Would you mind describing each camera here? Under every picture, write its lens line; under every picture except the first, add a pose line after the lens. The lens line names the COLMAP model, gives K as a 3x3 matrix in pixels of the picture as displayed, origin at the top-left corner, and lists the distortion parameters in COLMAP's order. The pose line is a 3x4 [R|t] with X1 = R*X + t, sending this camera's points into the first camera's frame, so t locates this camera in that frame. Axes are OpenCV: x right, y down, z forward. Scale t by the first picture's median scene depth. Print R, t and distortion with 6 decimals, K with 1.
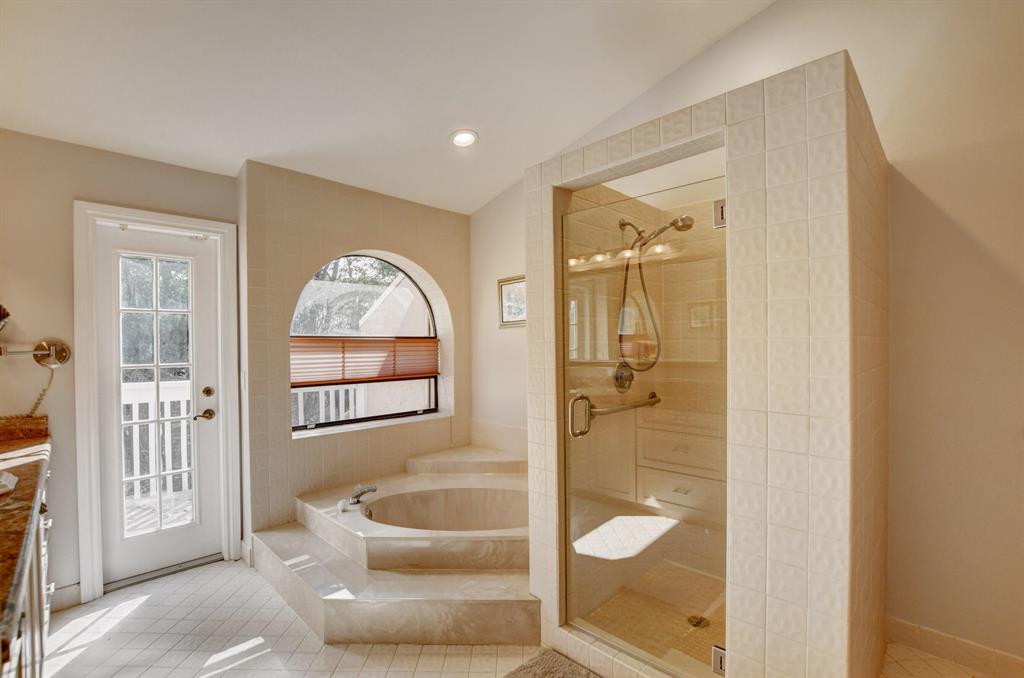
lens RADIAL K [[452.1, 0, 515.2], [0, 452.1, 345.1], [0, 0, 1]] dist [-0.017948, -0.000714]
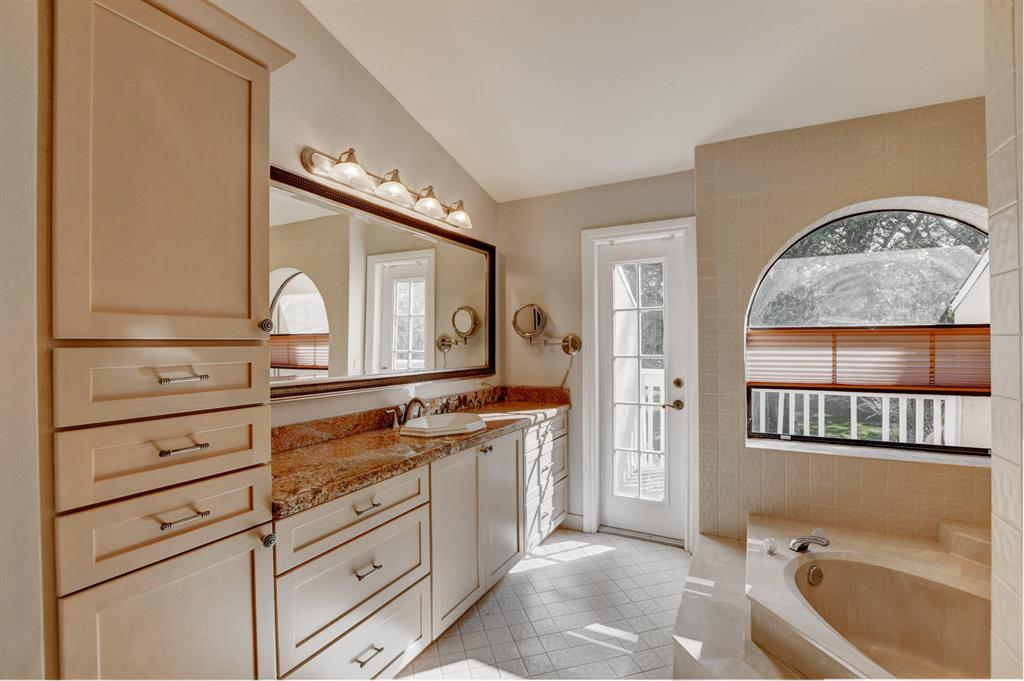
lens RADIAL K [[452.1, 0, 514.5], [0, 452.1, 341.4], [0, 0, 1]] dist [-0.017948, -0.000714]
pose [[0.296723, 0.008228, -0.954928, 0.214117], [0.002417, 0.999953, 0.009367, -0.004339], [0.954960, -0.005088, 0.296689, 0.334878]]
